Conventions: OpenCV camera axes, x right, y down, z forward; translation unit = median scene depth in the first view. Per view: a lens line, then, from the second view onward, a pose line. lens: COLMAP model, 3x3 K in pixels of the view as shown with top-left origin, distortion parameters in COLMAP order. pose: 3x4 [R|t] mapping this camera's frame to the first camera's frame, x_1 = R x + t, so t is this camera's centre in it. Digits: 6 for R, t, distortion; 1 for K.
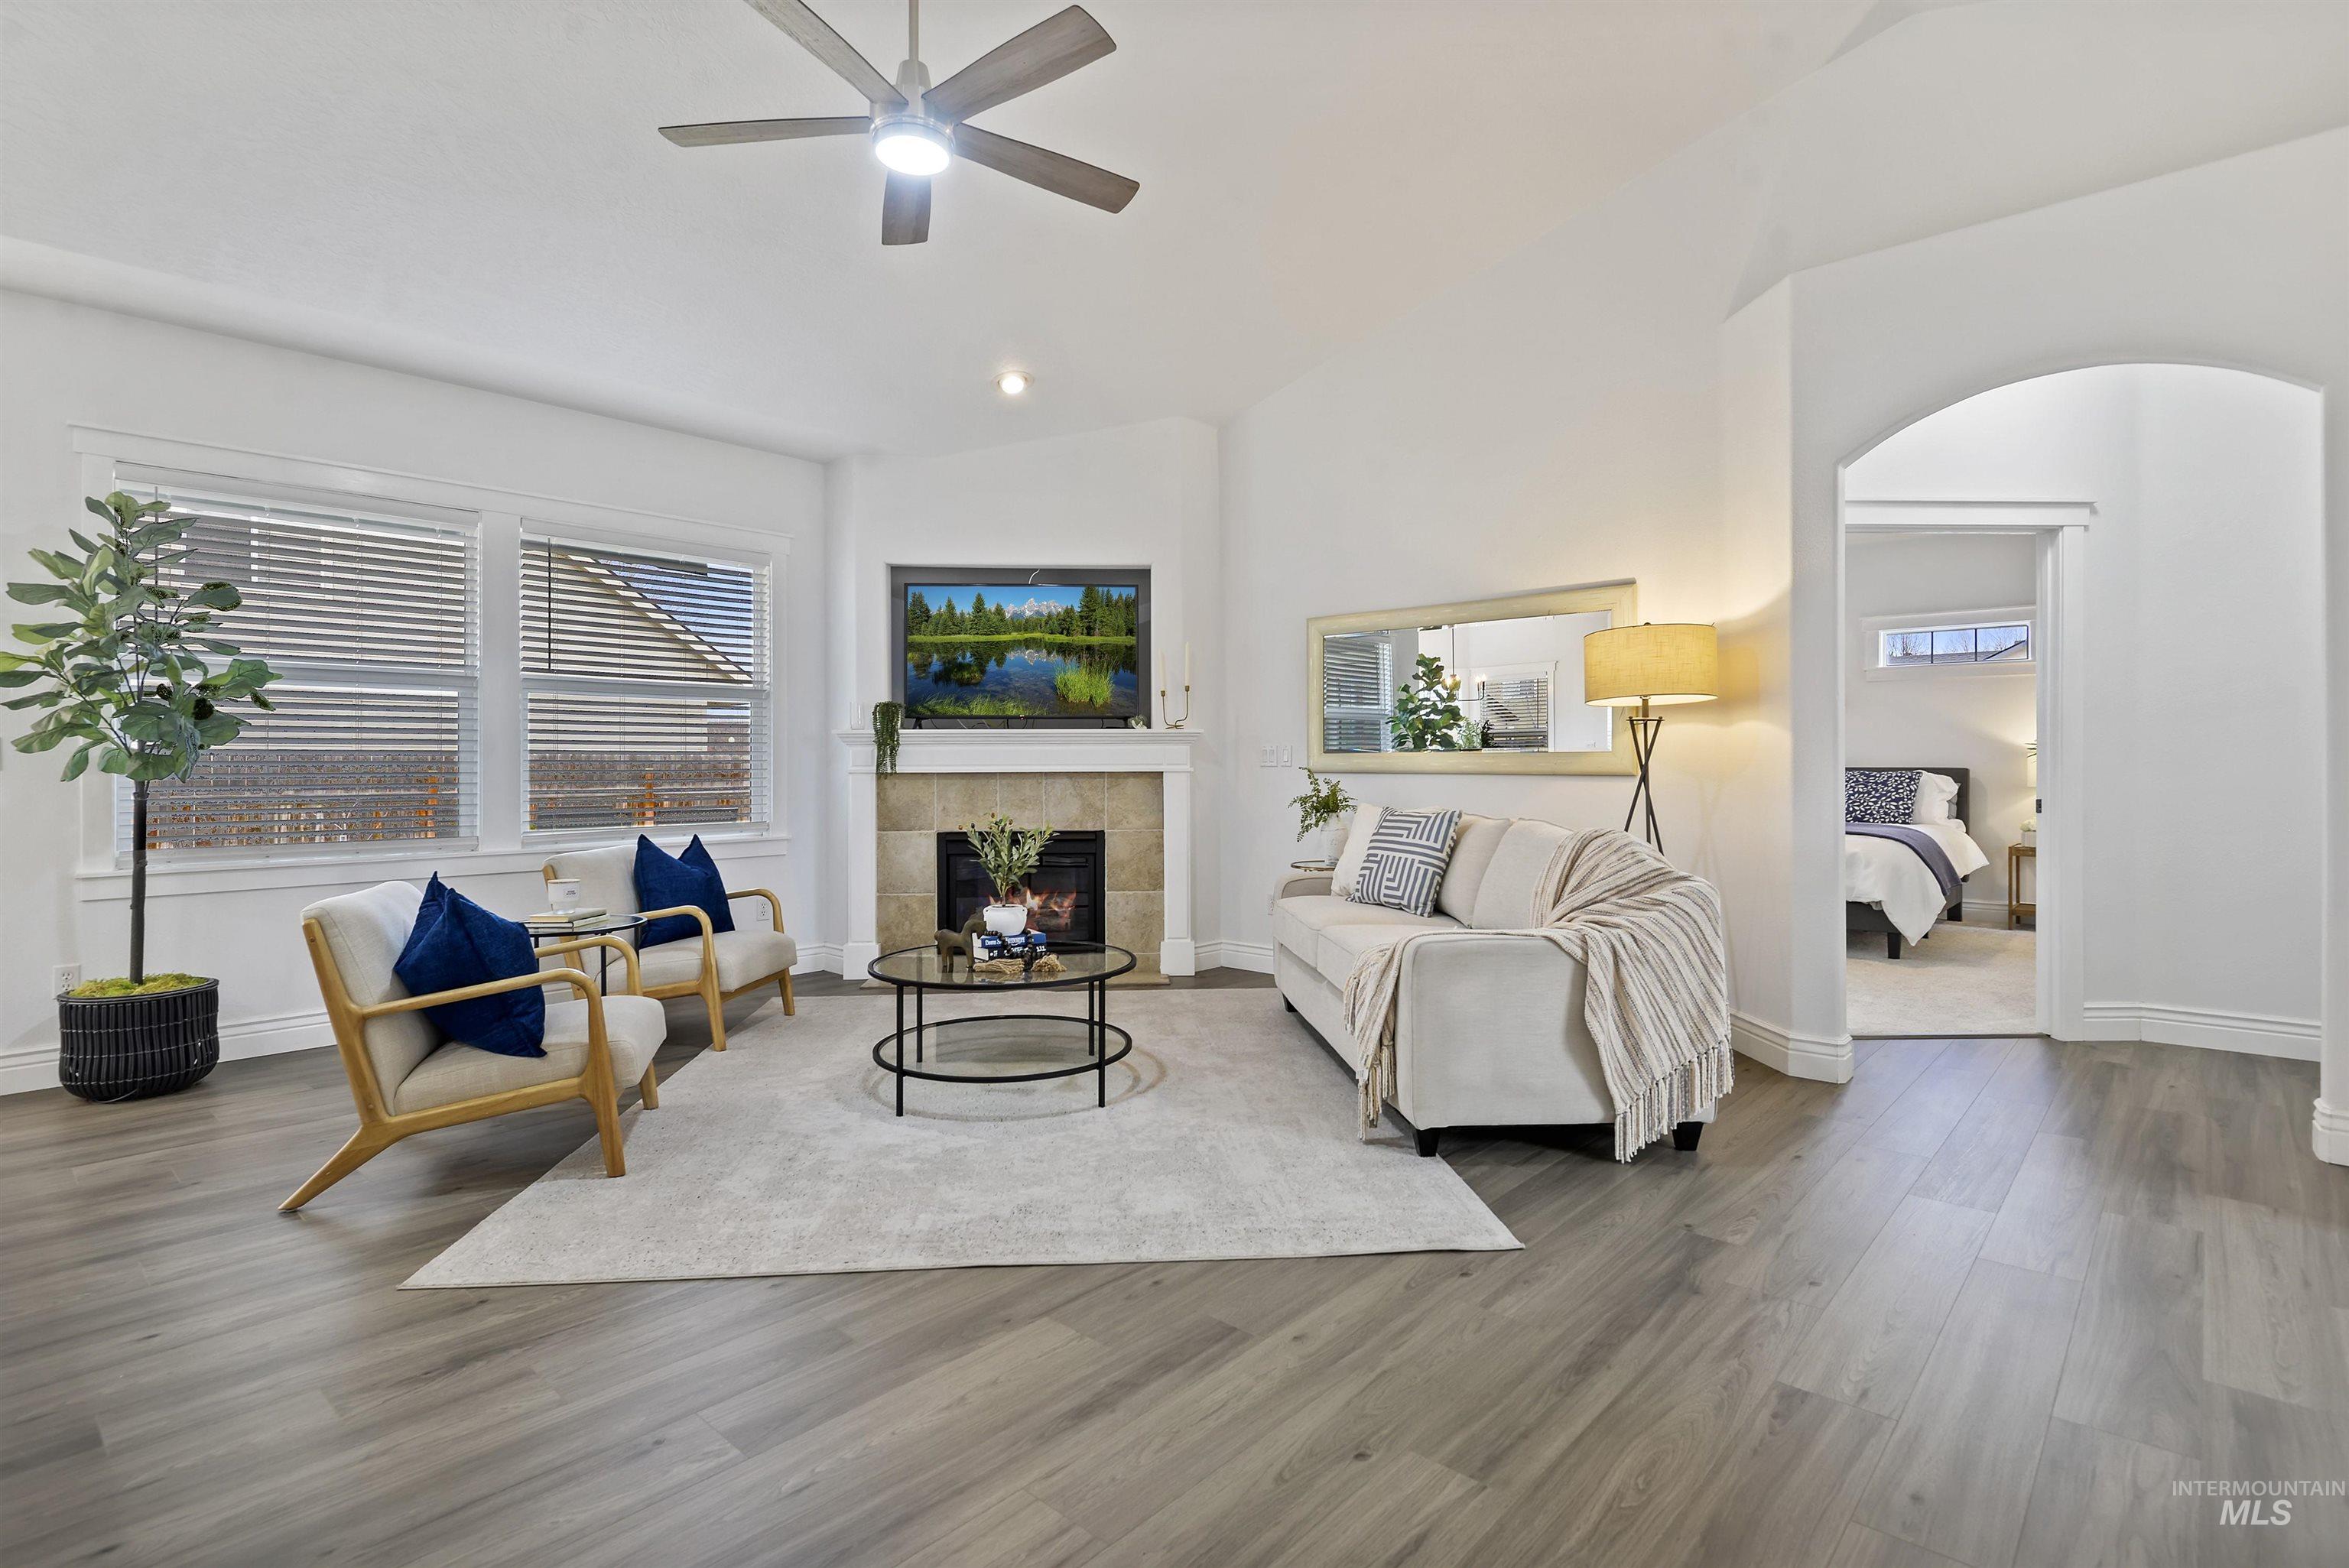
lens RADIAL K [[1144.3, 0, 1186.7], [0, 1144.3, 773.7], [0, 0, 1]] dist [0.000798, -0.001163]
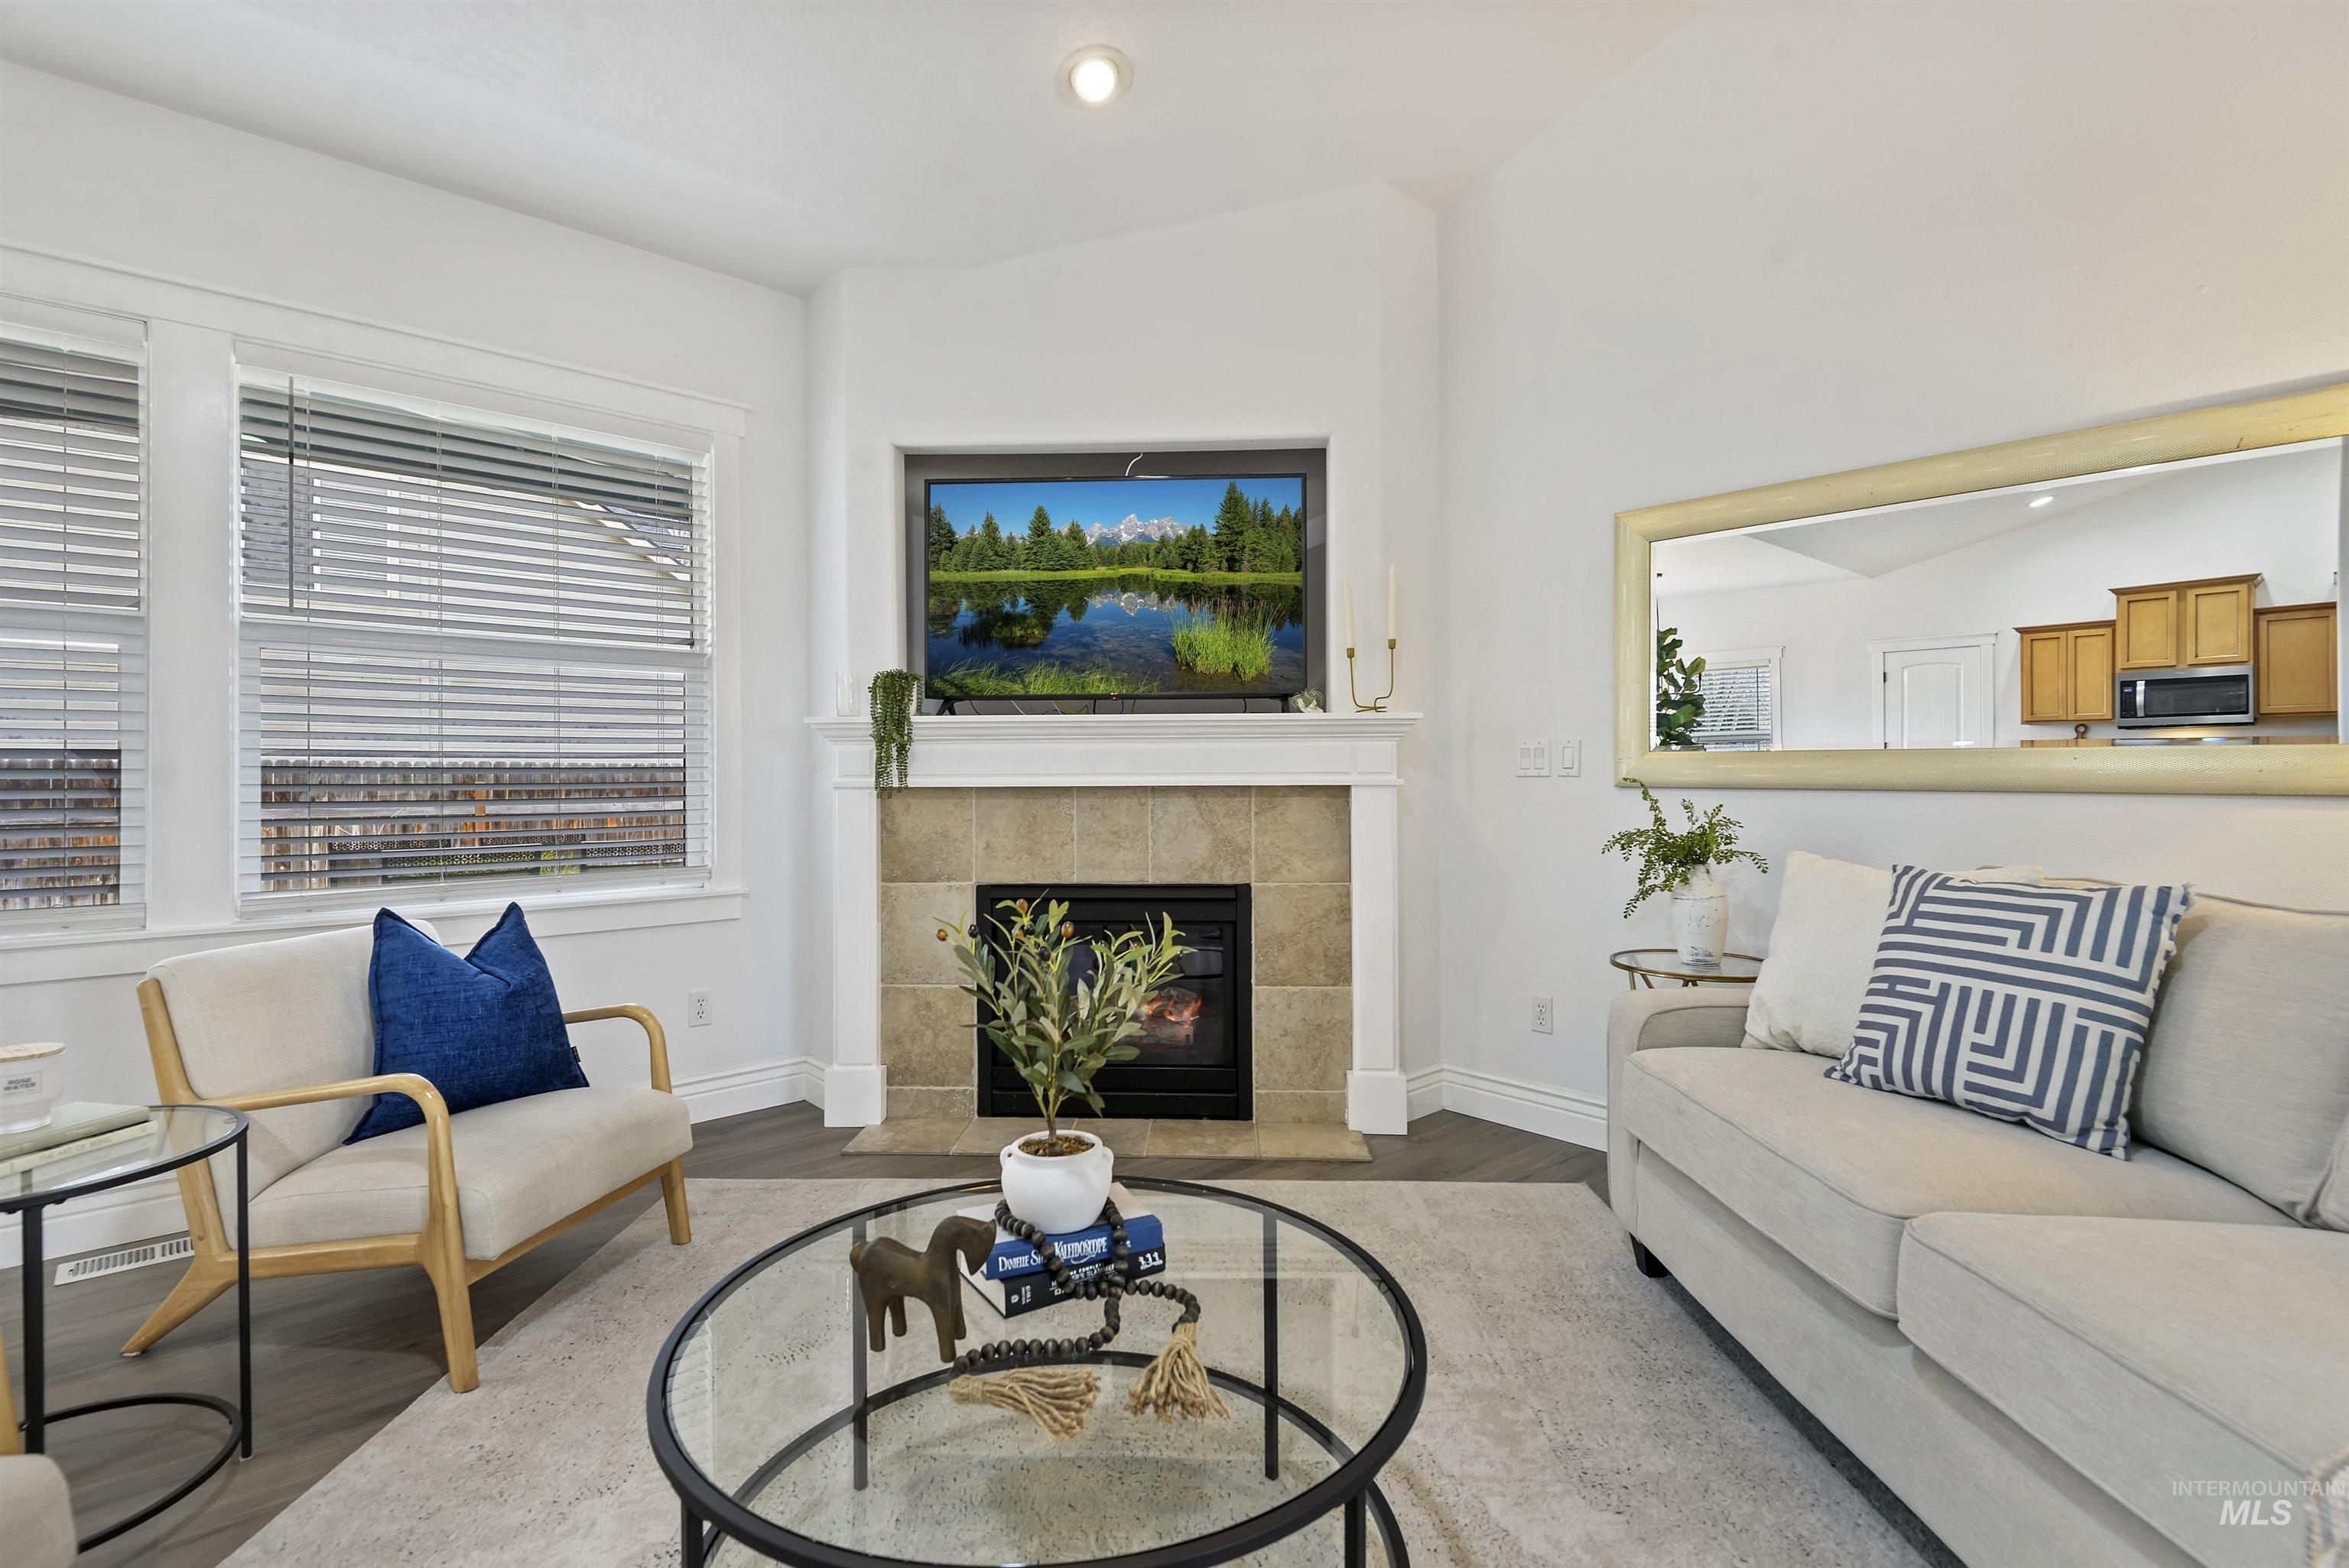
lens RADIAL K [[928.9, 0, 1174.5], [0, 928.9, 784.0], [0, 0, 1]] dist [0.000377, 0.000036]
pose [[0.995798, 0.000021, -0.091576, -0.068644], [0.000119, 0.999999, 0.001534, -0.003282], [0.091576, -0.001538, 0.995797, 0.524223]]
